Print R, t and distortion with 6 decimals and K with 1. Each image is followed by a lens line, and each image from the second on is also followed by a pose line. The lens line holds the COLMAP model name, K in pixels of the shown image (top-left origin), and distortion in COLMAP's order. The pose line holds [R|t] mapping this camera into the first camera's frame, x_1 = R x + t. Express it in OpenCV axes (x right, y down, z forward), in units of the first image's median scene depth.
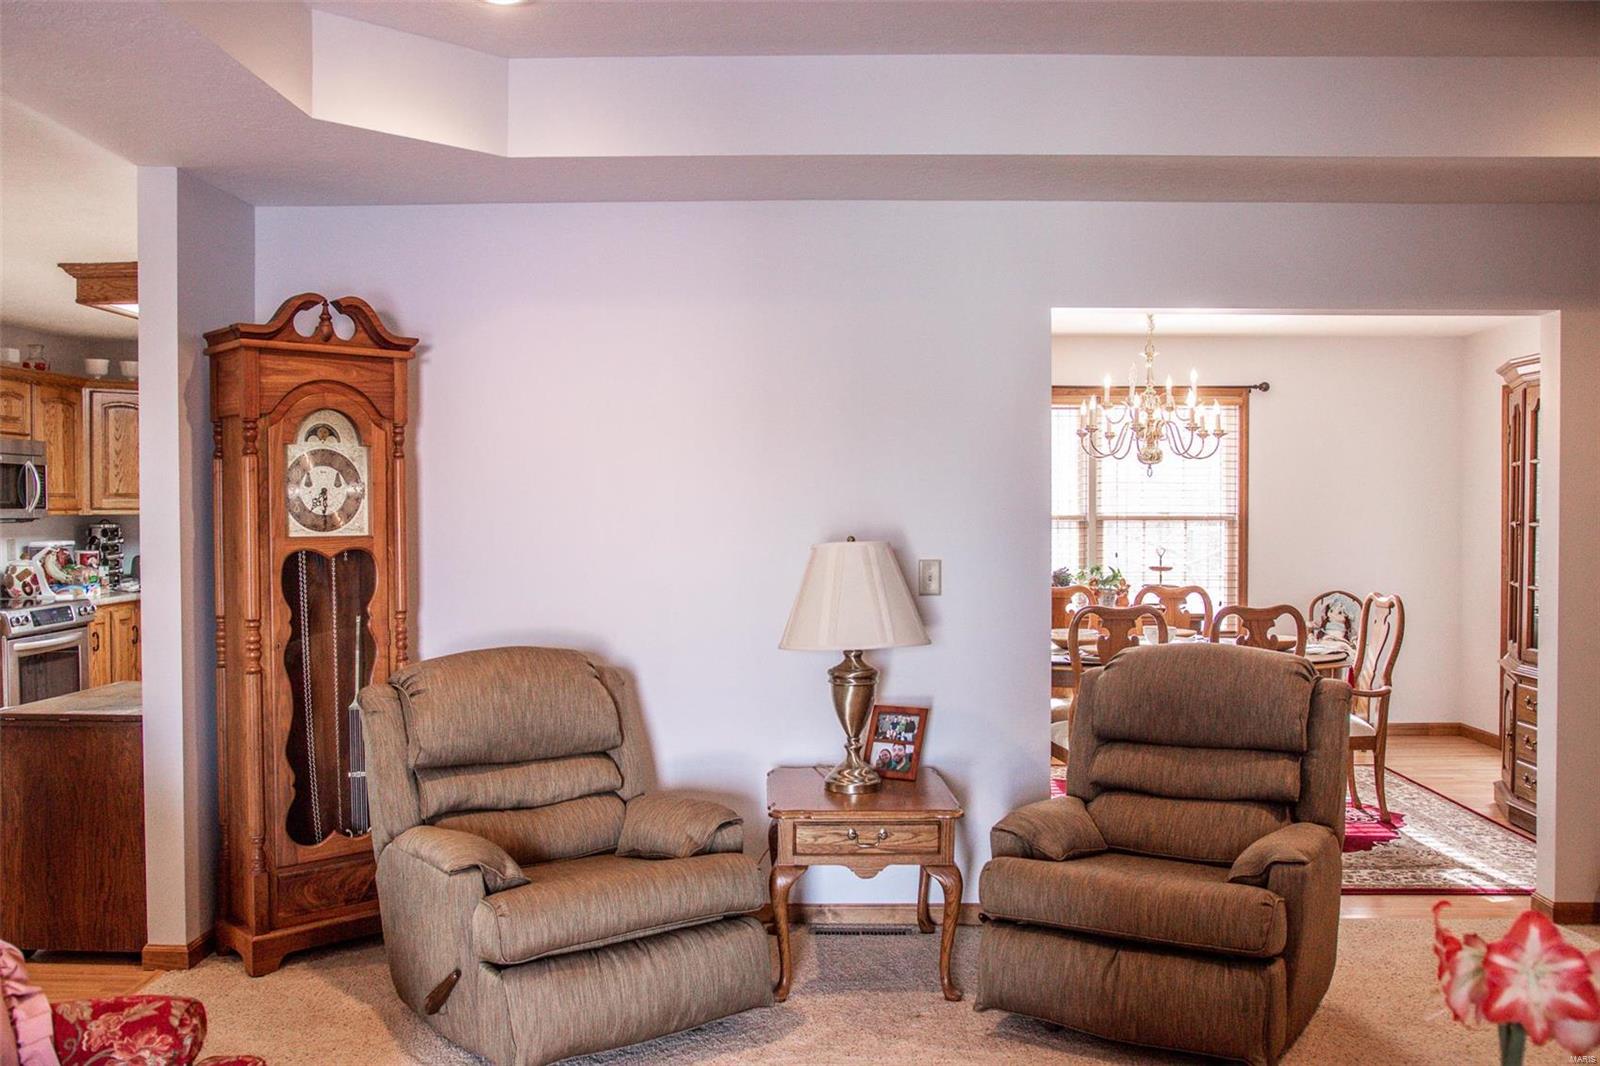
lens RADIAL K [[1334.4, 0, 807.1], [0, 1334.4, 535.1], [0, 0, 1]] dist [-0.085526, 0.070643]
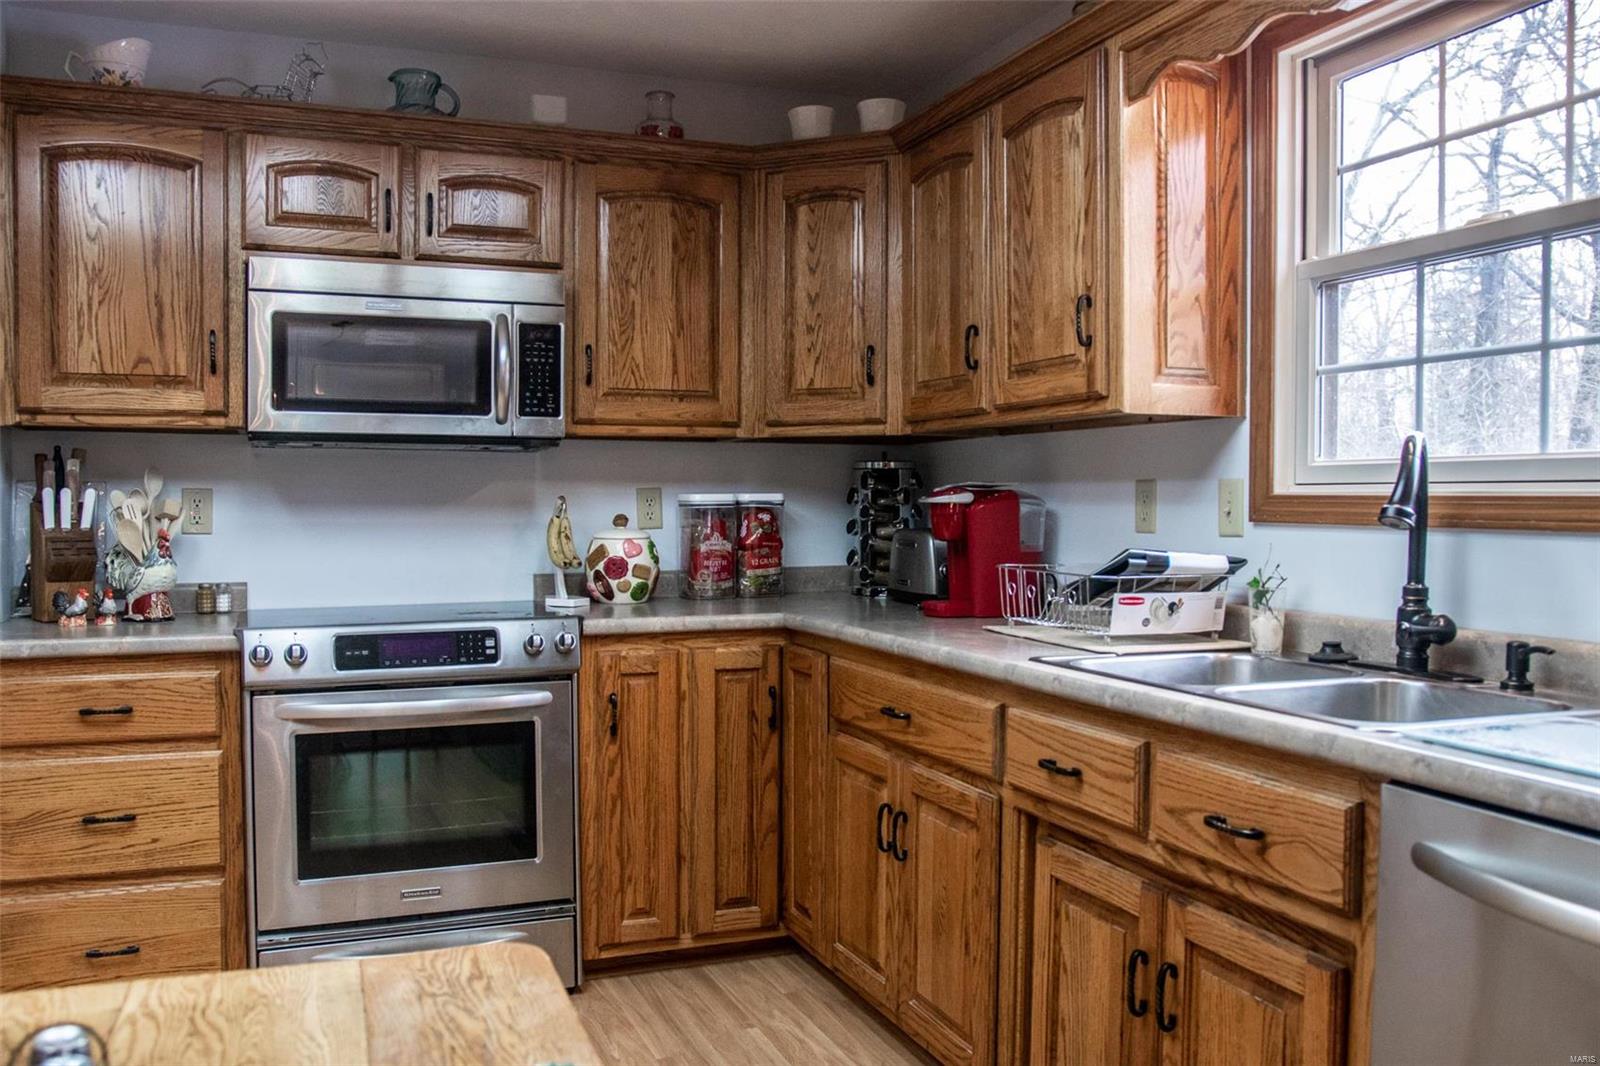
lens RADIAL K [[1333.3, 0, 790.5], [0, 1333.3, 534.9], [0, 0, 1]] dist [-0.087409, 0.072644]
pose [[0.375421, 0.026700, -0.926470, -0.132918], [-0.023213, 0.999542, 0.019399, 0.013363], [0.926564, 0.014223, 0.375869, 1.094110]]
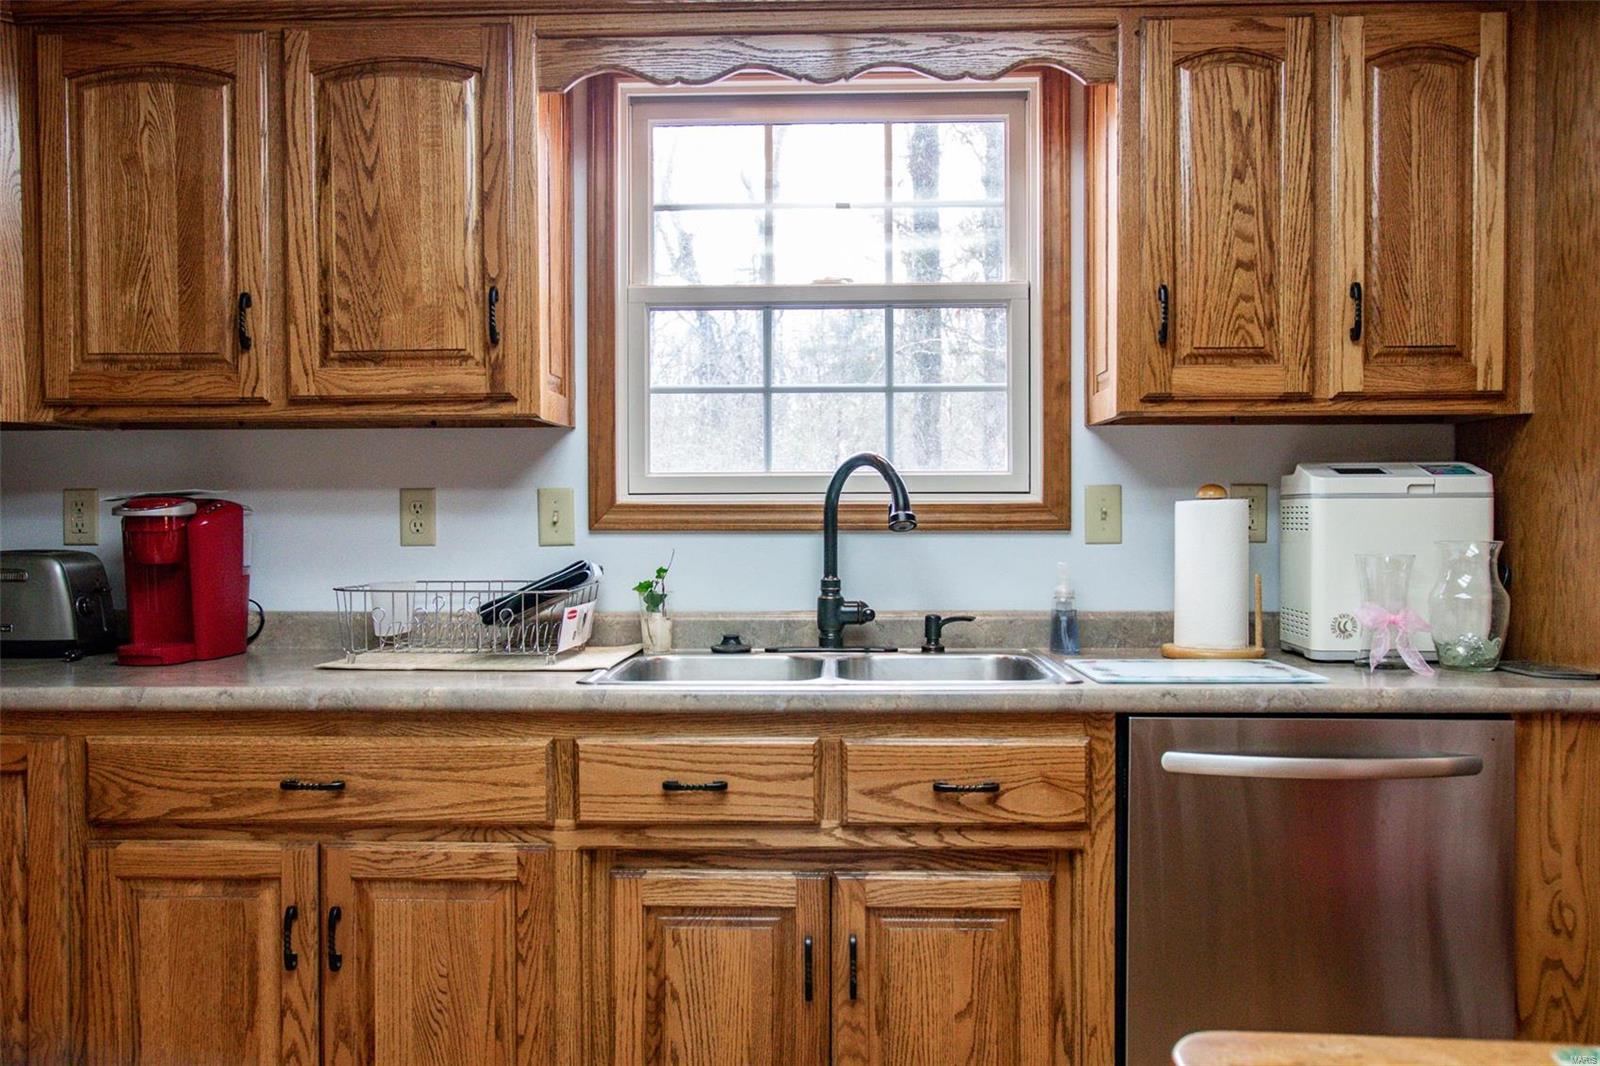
lens RADIAL K [[1314.8, 0, 800.0], [0, 1314.8, 533.0], [0, 0, 1]] dist [-0.041472, 0.067363]
pose [[0.999820, -0.002122, -0.018852, -0.415111], [0.002076, 0.999995, -0.002476, 0.016347], [0.018857, 0.002436, 0.999819, 0.945925]]
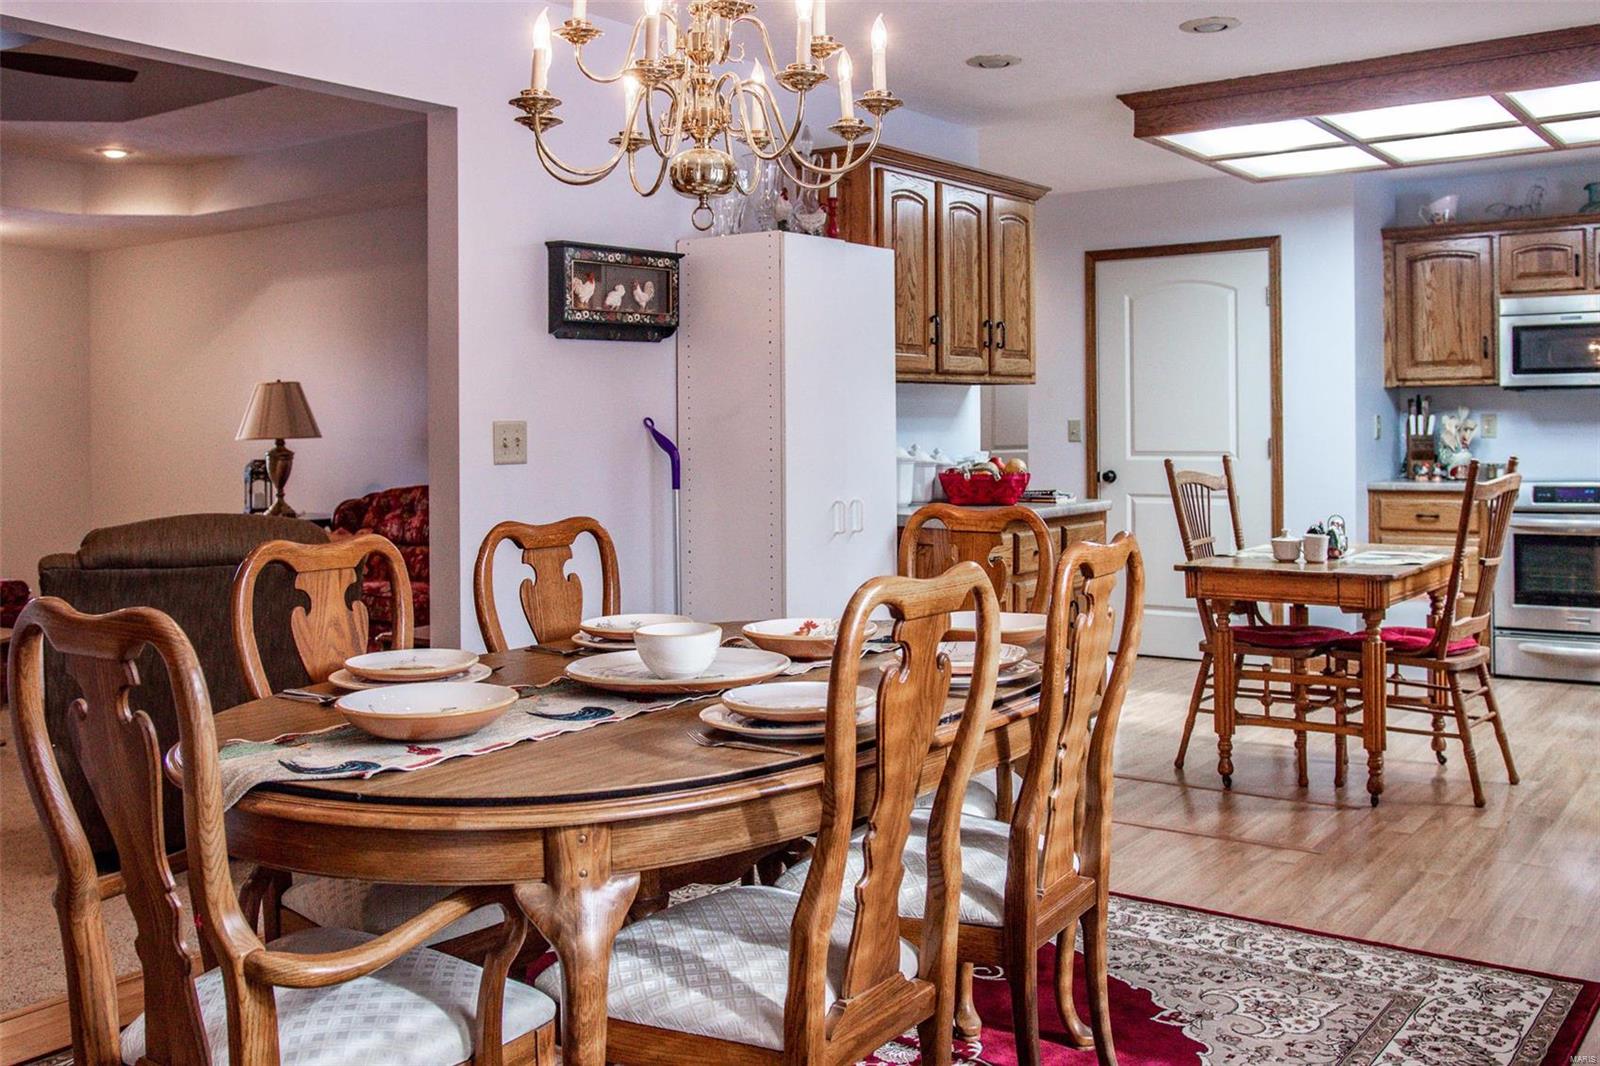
lens RADIAL K [[1511.4, 0, 800.8], [0, 1511.4, 421.0], [0, 0, 1]] dist [-0.088985, 0.119802]
pose [[-0.575650, 0.004572, -0.817683, 0.620904], [-0.007140, 0.999918, 0.010618, 0.006574], [0.817665, 0.011951, -0.575570, 1.325448]]
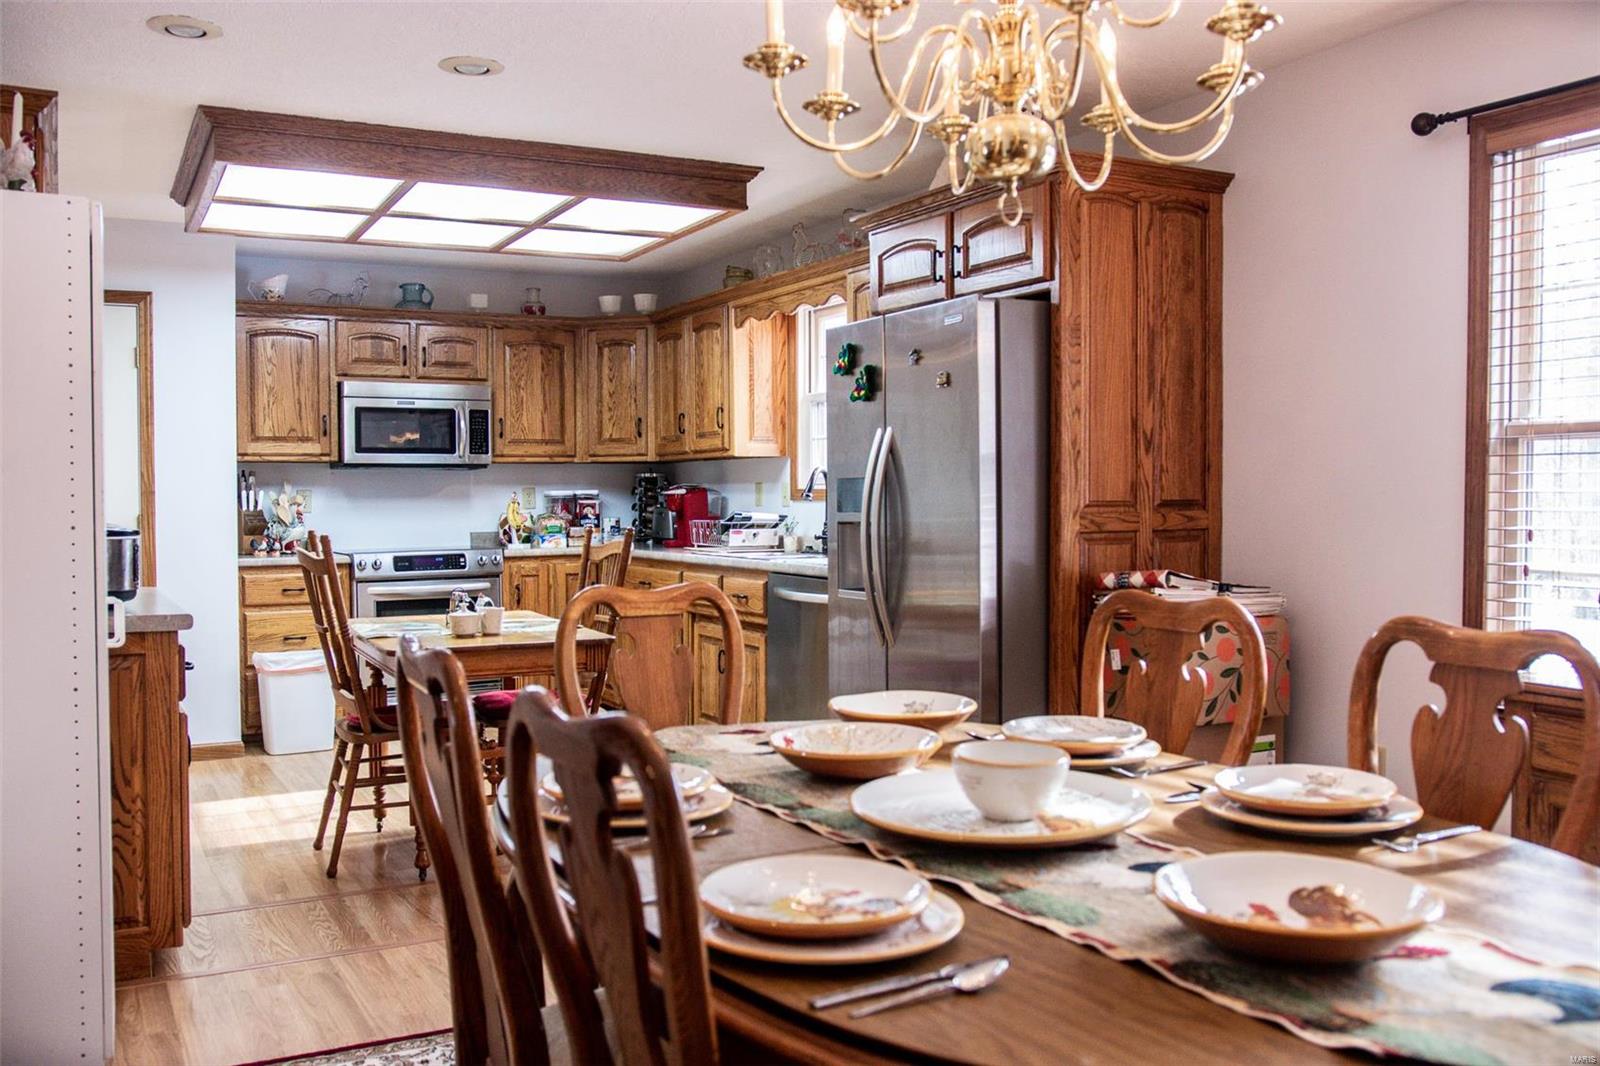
lens RADIAL K [[1382.4, 0, 800.0], [0, 1382.4, 533.0], [0, 0, 1]] dist [-0.090755, 0.136516]
pose [[0.491459, 0.023585, -0.870581, 0.518692], [-0.013566, 0.999719, 0.019425, 0.018821], [0.870795, 0.002263, 0.491641, 0.850125]]
